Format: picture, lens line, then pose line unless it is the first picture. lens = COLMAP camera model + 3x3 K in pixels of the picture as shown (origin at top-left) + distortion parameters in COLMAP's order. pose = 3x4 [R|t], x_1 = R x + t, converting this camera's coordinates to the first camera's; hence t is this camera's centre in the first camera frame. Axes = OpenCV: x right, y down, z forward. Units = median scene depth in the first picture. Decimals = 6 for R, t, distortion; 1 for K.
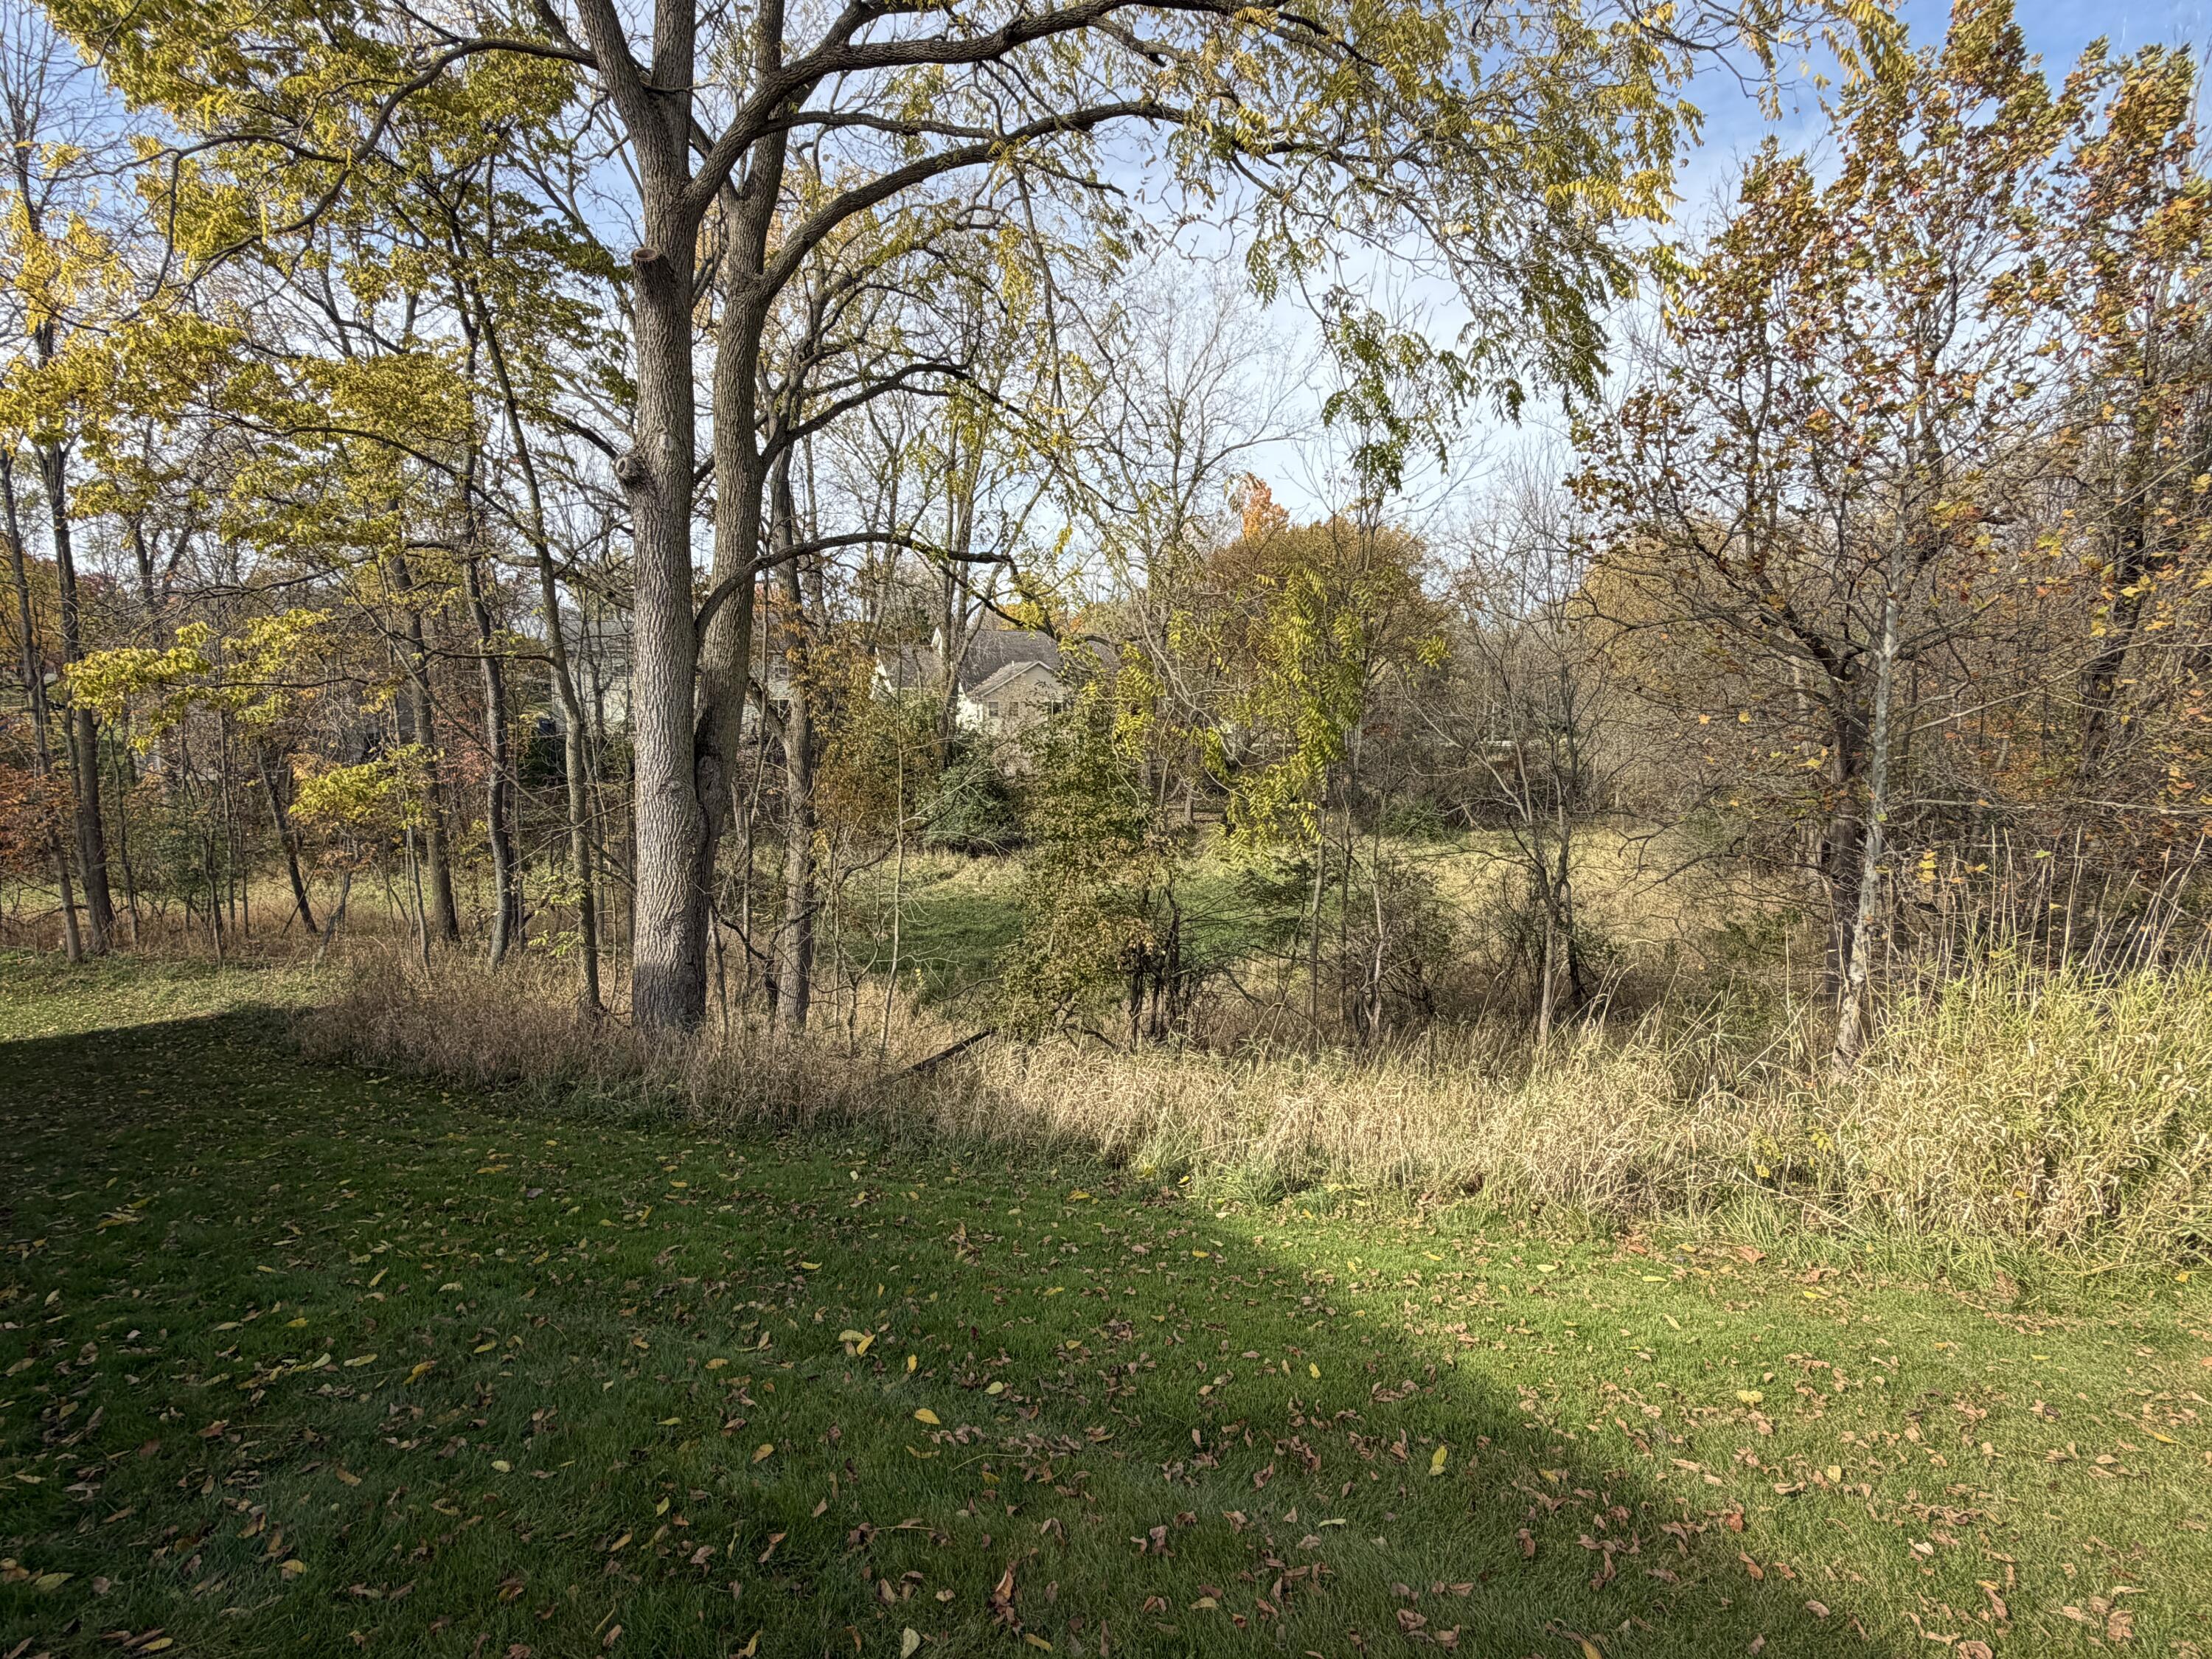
lens RADIAL K [[1105.1, 0, 1102.1], [0, 1105.1, 829.4], [0, 0, 1]] dist [-0.002769, -0.000491]
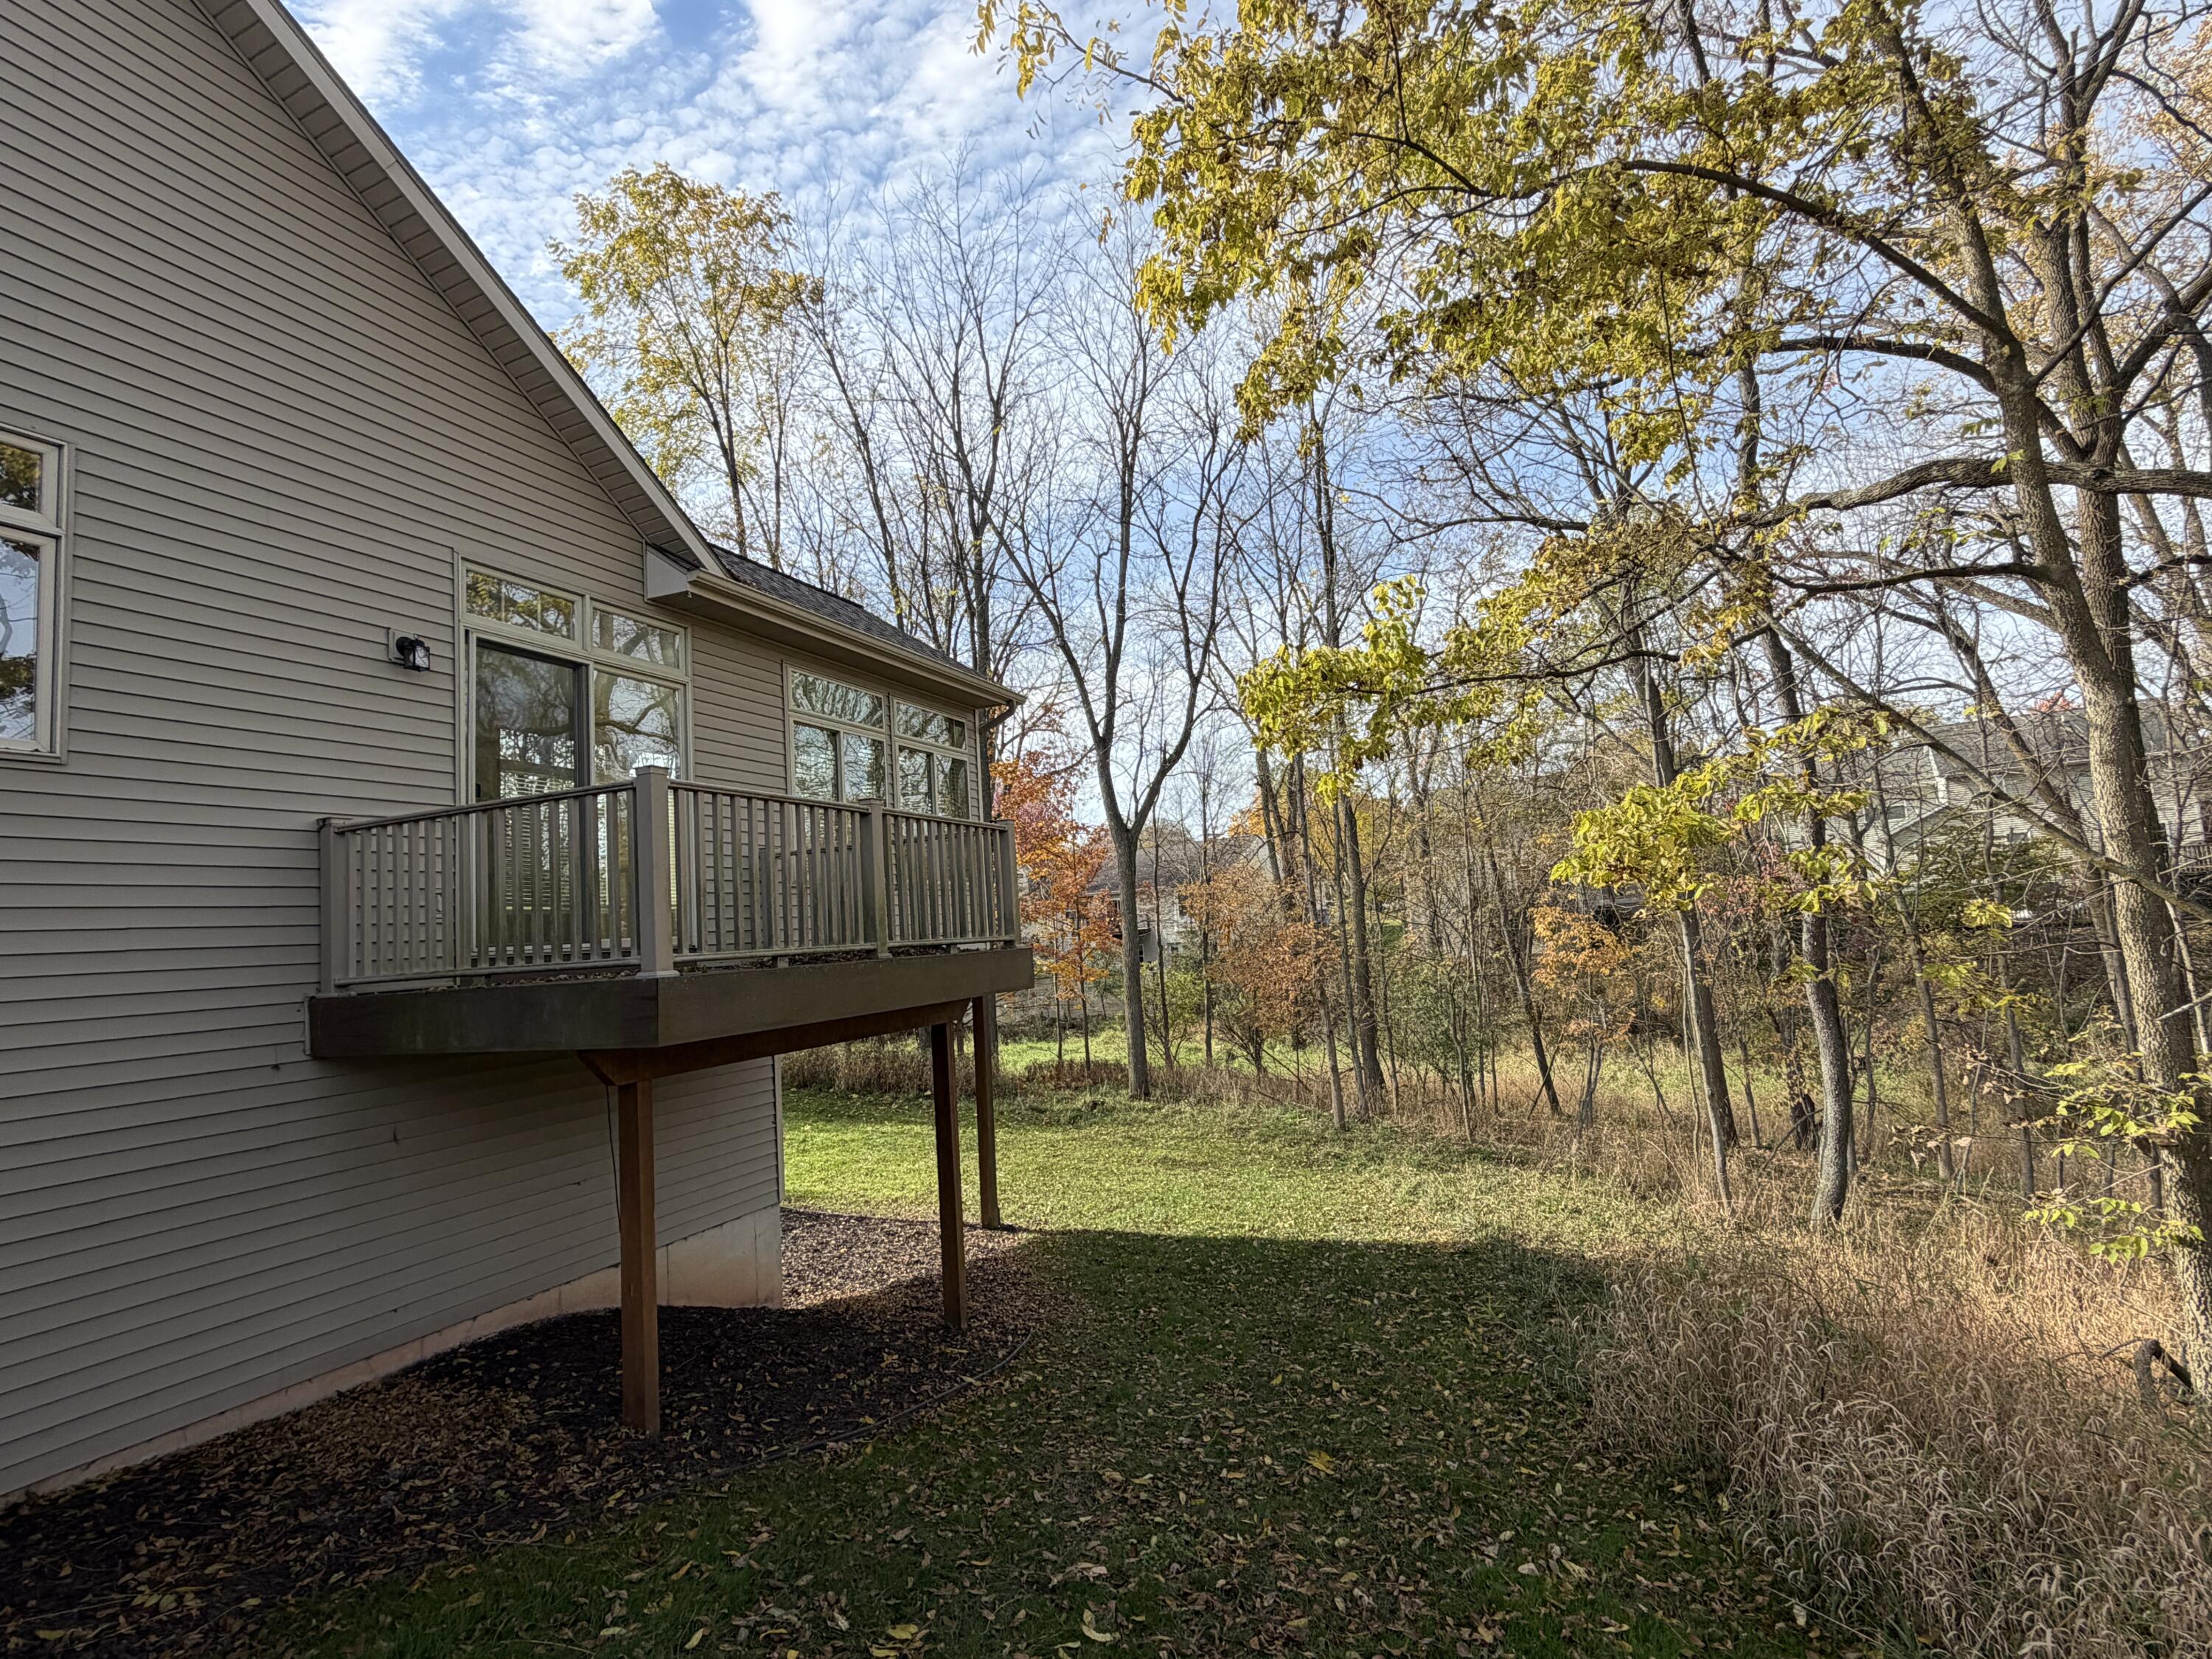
lens RADIAL K [[1105.1, 0, 1103.3], [0, 1105.1, 830.0], [0, 0, 1]] dist [-0.002769, -0.000491]
pose [[0.544206, -0.115153, -0.831011, -0.199207], [-0.024959, 0.987875, -0.153235, 0.015818], [0.838580, 0.104132, 0.534733, 0.258705]]
